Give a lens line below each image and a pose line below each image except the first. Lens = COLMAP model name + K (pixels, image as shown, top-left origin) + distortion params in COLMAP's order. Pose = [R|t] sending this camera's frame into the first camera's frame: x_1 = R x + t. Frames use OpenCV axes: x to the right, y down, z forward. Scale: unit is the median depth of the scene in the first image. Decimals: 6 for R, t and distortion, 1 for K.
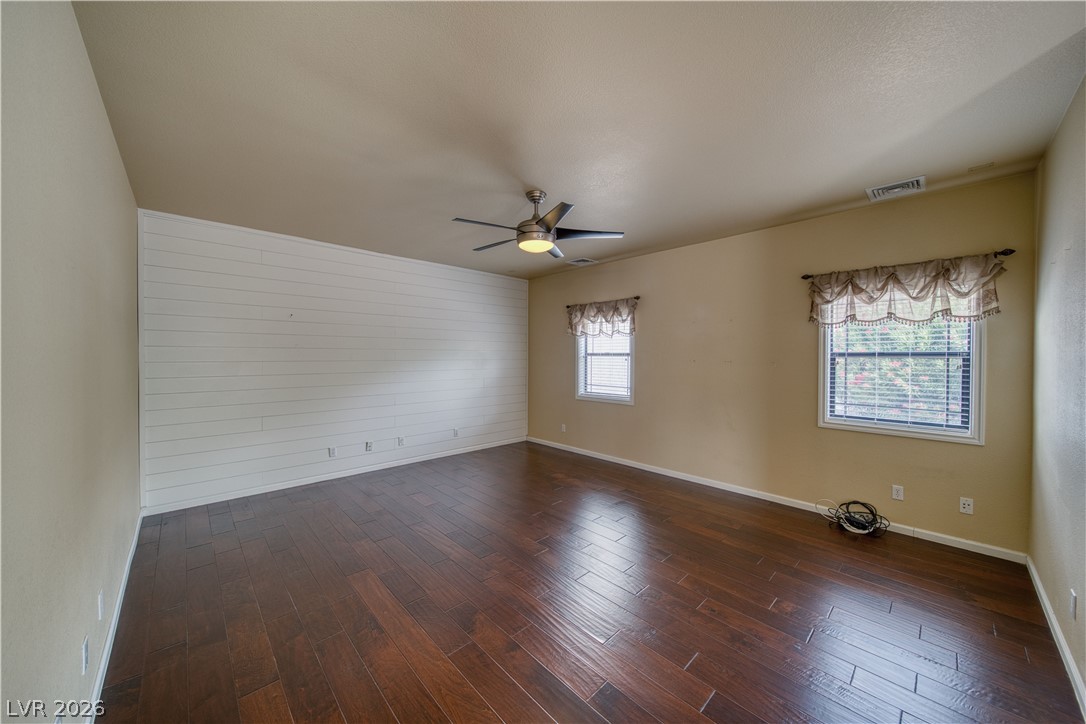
lens RADIAL K [[380.3, 0, 547.6], [0, 380.3, 357.4], [0, 0, 1]] dist [-0.002168, -0.001761]
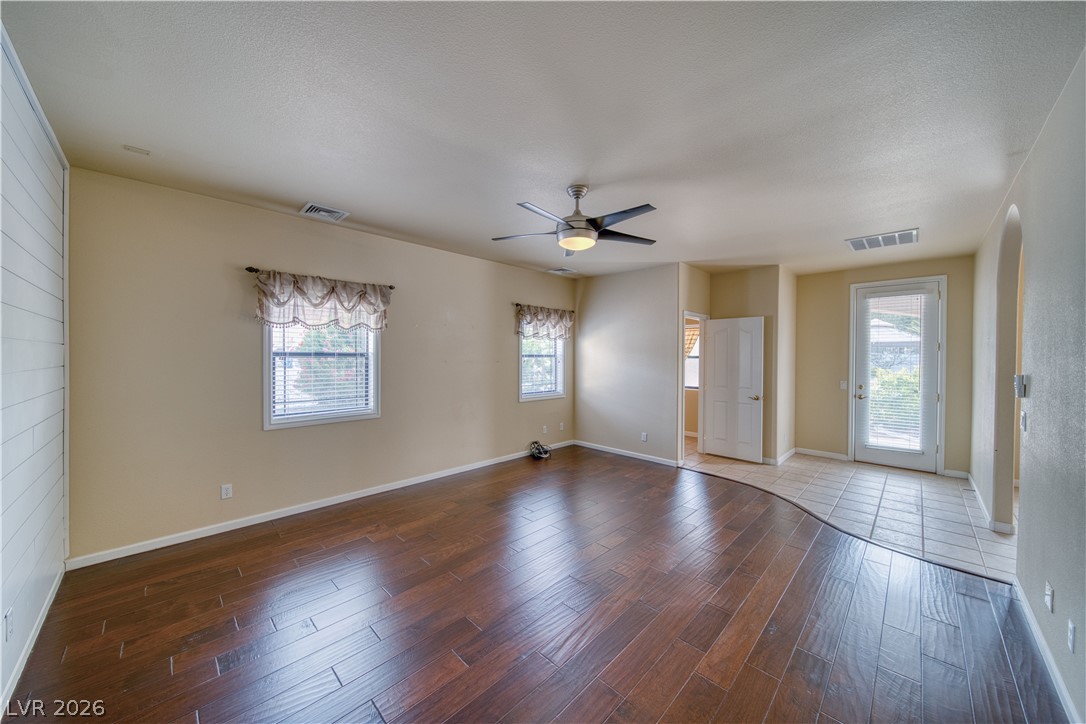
lens RADIAL K [[380.3, 0, 558.9], [0, 380.3, 359.2], [0, 0, 1]] dist [-0.002168, -0.001761]
pose [[-0.053274, -0.008968, 0.998540, -0.563165], [-0.000798, 0.999960, 0.008938, -0.005901], [-0.998580, -0.000321, -0.053279, 0.610222]]
